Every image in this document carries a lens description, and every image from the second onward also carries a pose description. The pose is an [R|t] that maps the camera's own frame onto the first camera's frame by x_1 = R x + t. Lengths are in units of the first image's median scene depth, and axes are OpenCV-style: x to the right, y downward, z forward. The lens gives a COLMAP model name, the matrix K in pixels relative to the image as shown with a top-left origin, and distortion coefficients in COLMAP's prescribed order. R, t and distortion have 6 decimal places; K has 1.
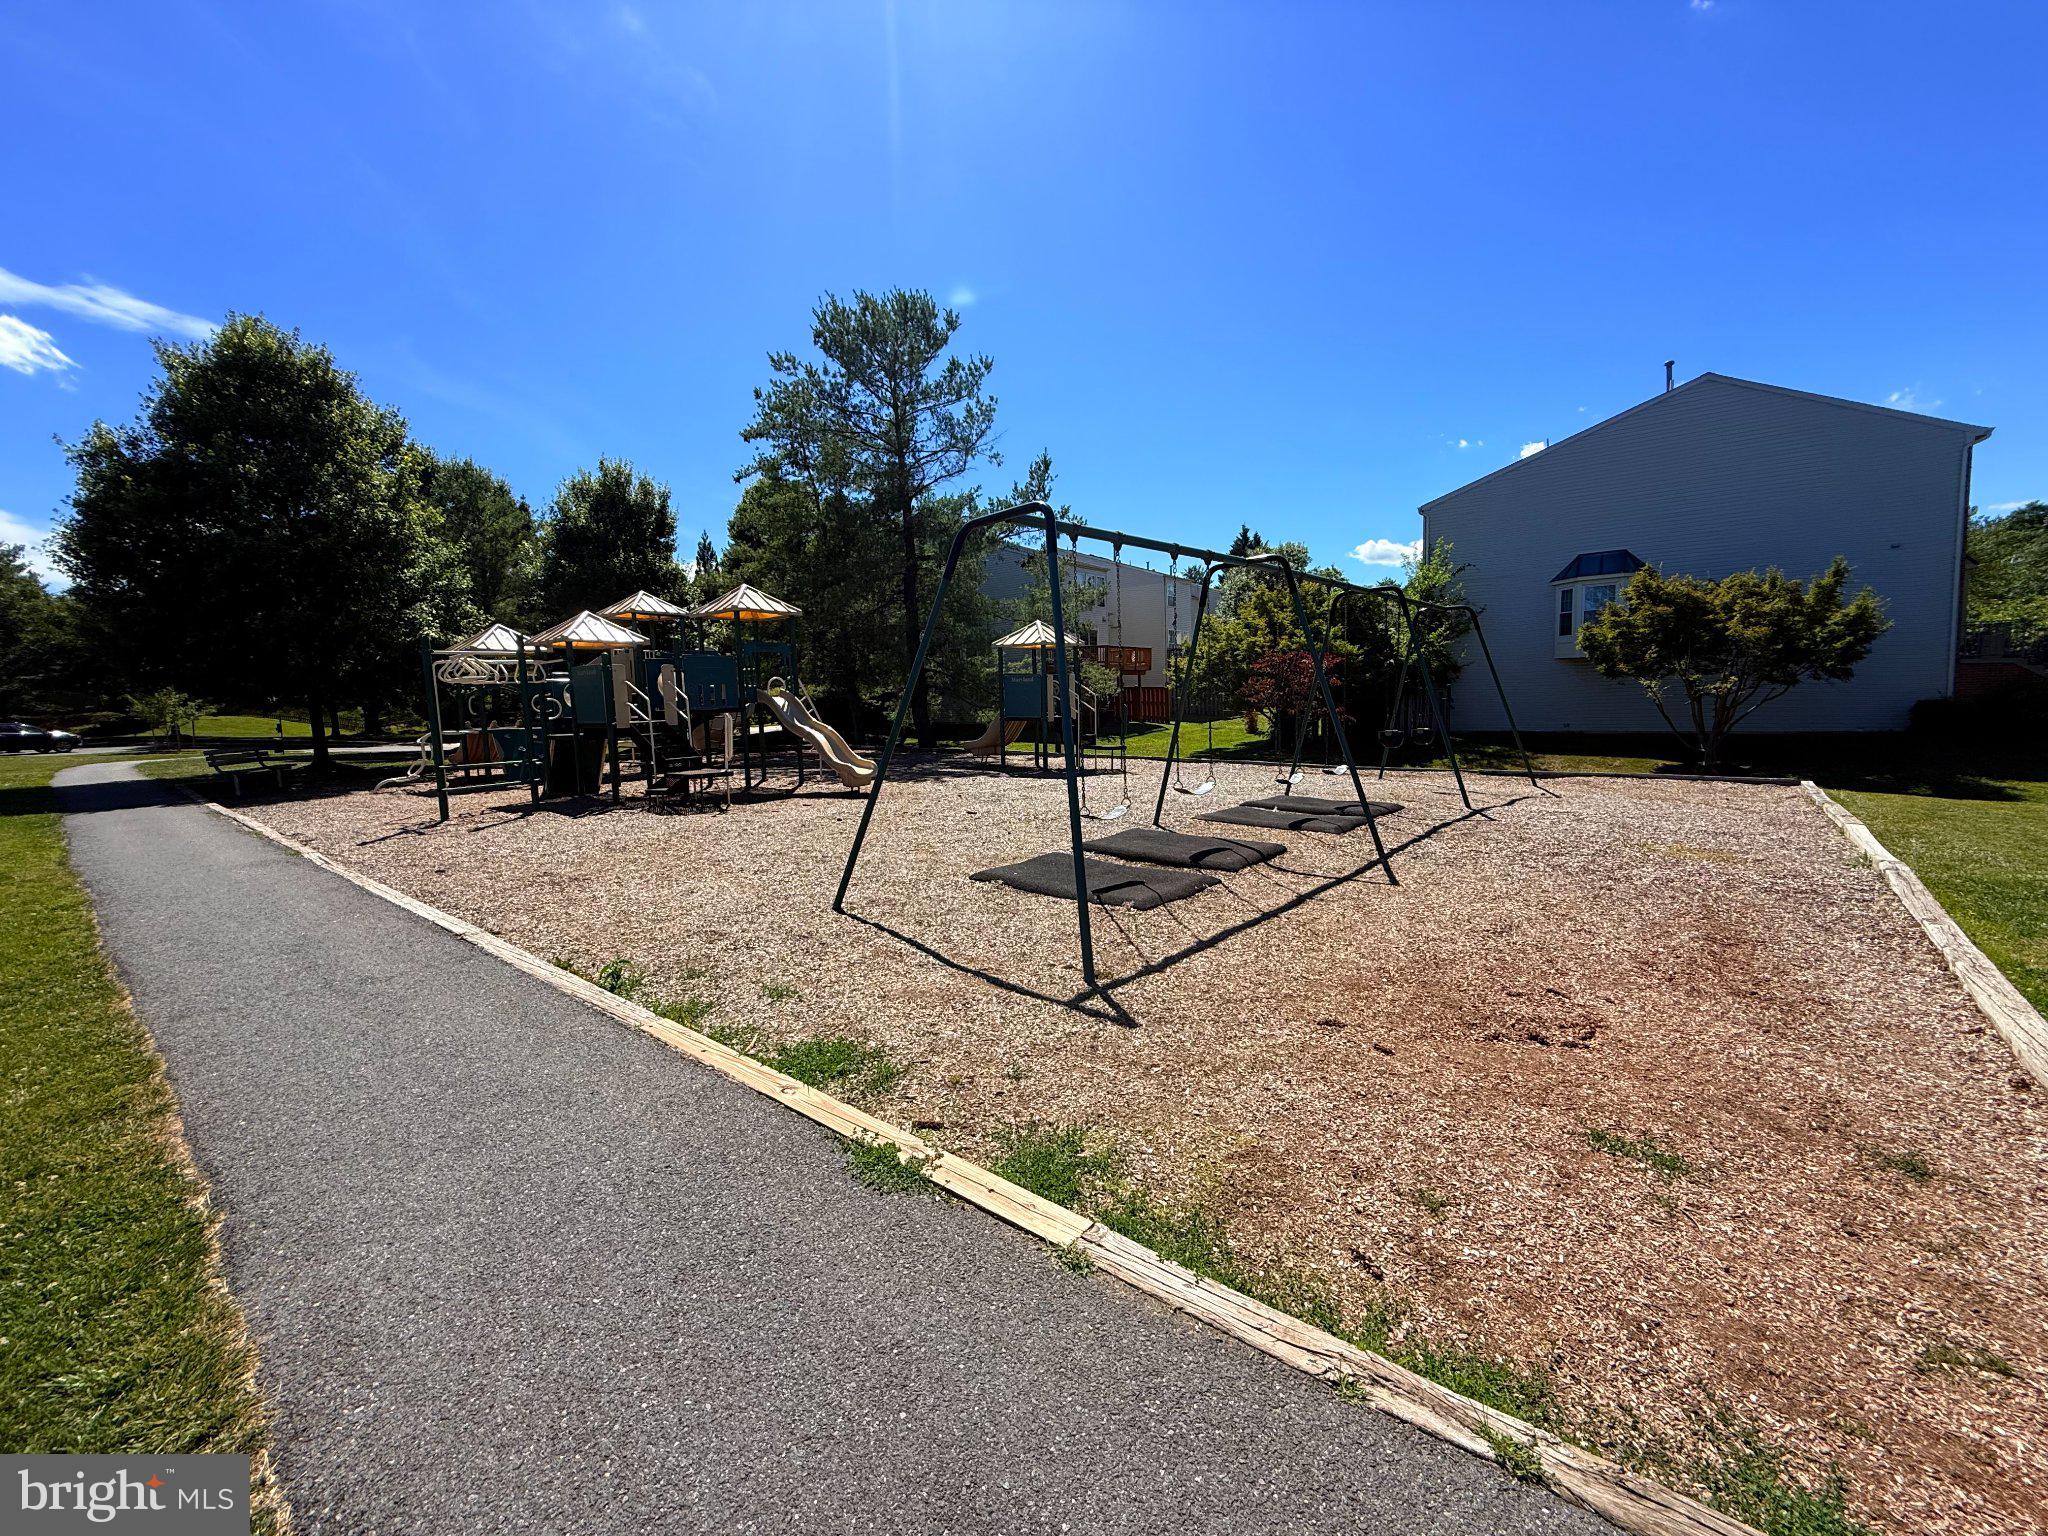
lens RADIAL K [[827.1, 0, 1019.4], [0, 827.1, 762.8], [0, 0, 1]] dist [0.001002, -0.000059]
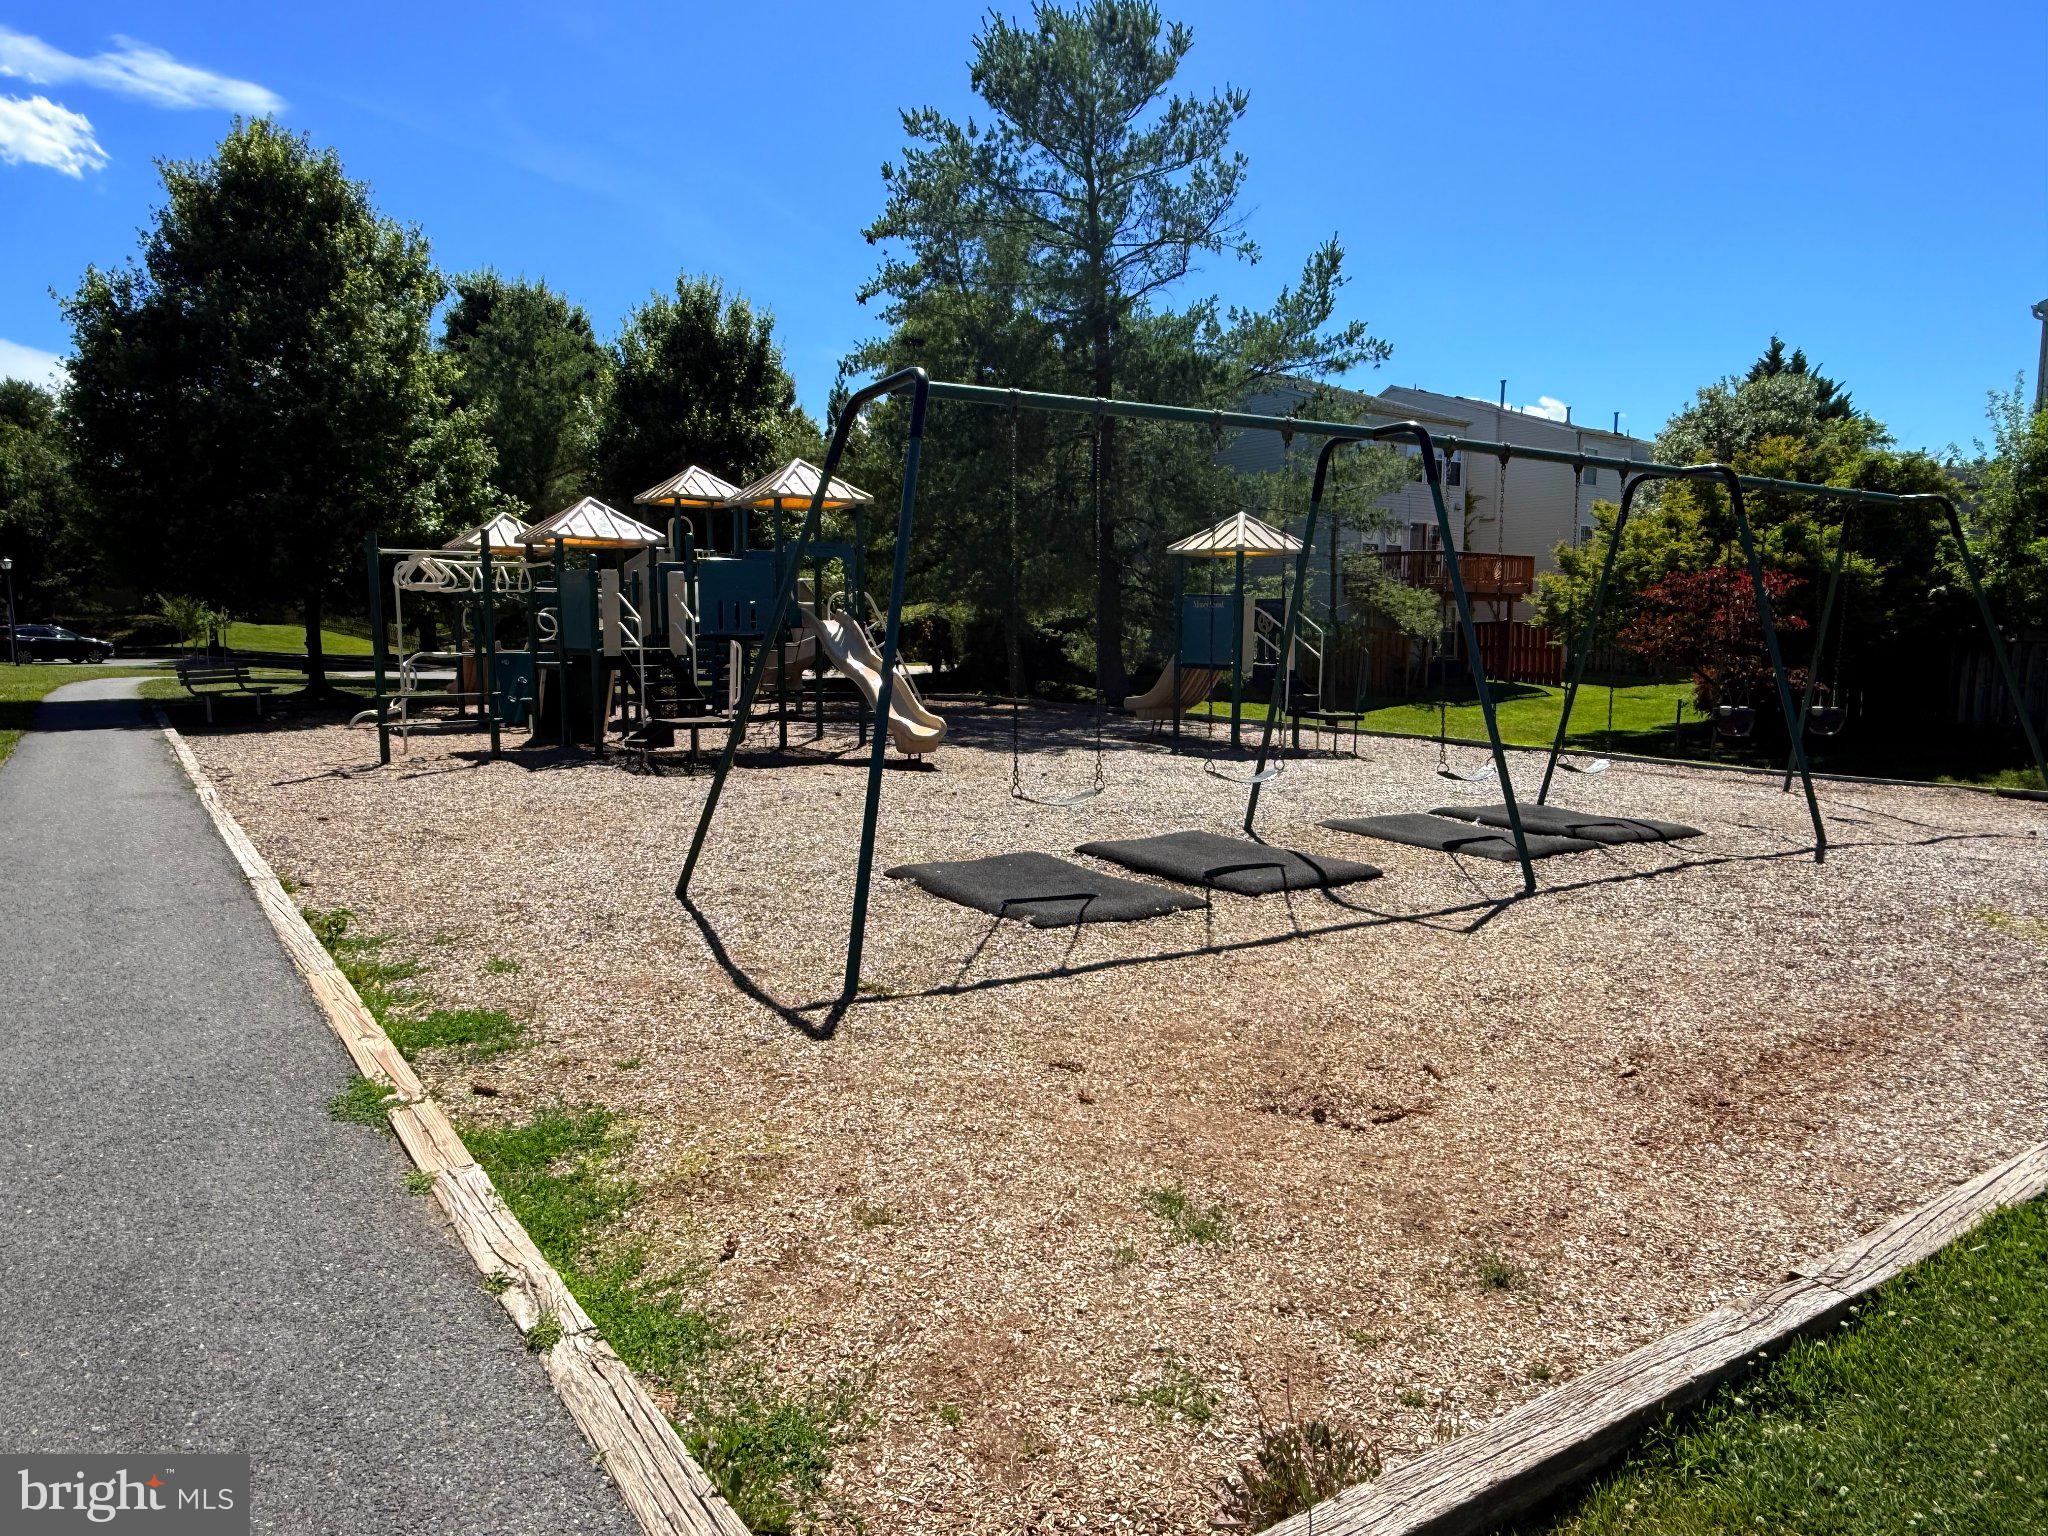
lens RADIAL K [[1341.6, 0, 1024.0], [0, 1341.6, 768.0], [0, 0, 1]] dist [-0.004658, 0.002548]
pose [[0.962244, 0.058577, -0.265812, 0.146593], [-0.051764, 0.998128, 0.032569, -0.000104], [0.267222, -0.017580, 0.963475, -0.046943]]
